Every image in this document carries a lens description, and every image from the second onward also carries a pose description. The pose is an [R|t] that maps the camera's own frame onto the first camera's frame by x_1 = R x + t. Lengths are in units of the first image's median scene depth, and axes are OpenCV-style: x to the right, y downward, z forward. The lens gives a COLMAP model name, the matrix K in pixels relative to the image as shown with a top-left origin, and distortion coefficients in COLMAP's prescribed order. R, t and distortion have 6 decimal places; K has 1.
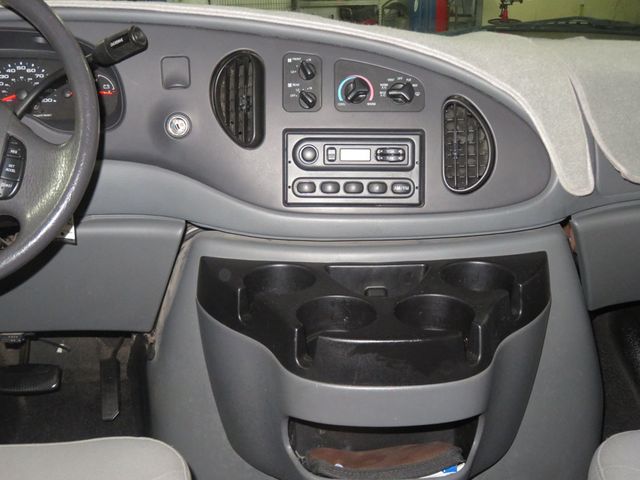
lens RADIAL K [[805.7, 0, 322.0], [0, 805.7, 228.1], [0, 0, 1]] dist [0.015919, 0.000000]
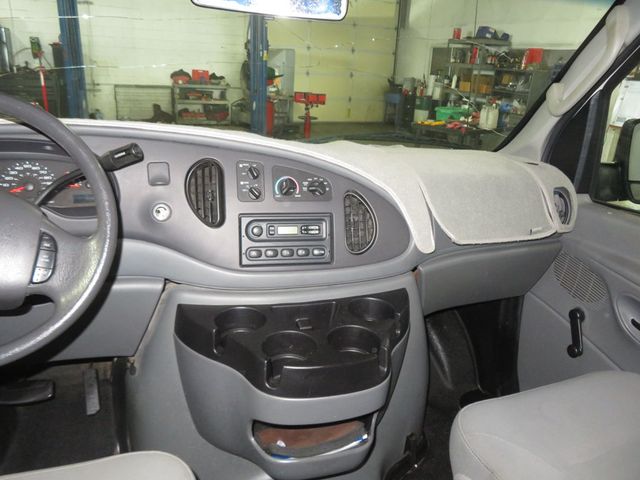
lens RADIAL K [[495.1, 0, 326.2], [0, 495.1, 237.4], [0, 0, 1]] dist [-0.014662, 0.015526]
pose [[0.965745, -0.024691, 0.258316, -0.124656], [0.026643, 0.999637, -0.004056, -0.072378], [-0.258122, 0.010800, 0.966052, 0.110304]]
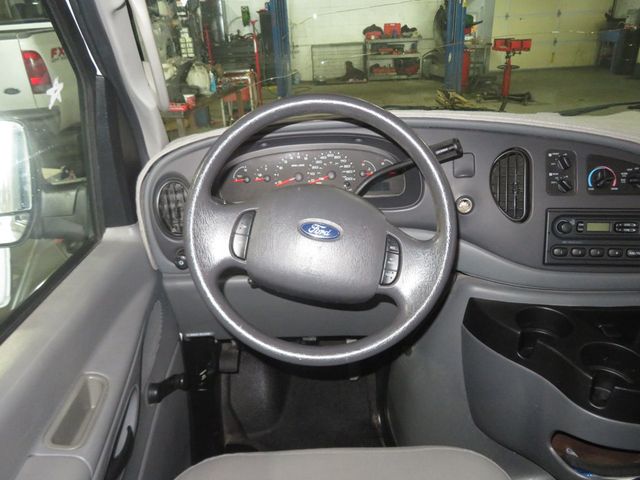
lens RADIAL K [[495.1, 0, 326.5], [0, 495.1, 238.8], [0, 0, 1]] dist [-0.014662, 0.015526]
pose [[0.994840, 0.010927, -0.100869, -0.320129], [-0.002534, 0.996549, 0.082964, -0.138102], [0.101427, -0.082280, 0.991435, 0.155278]]
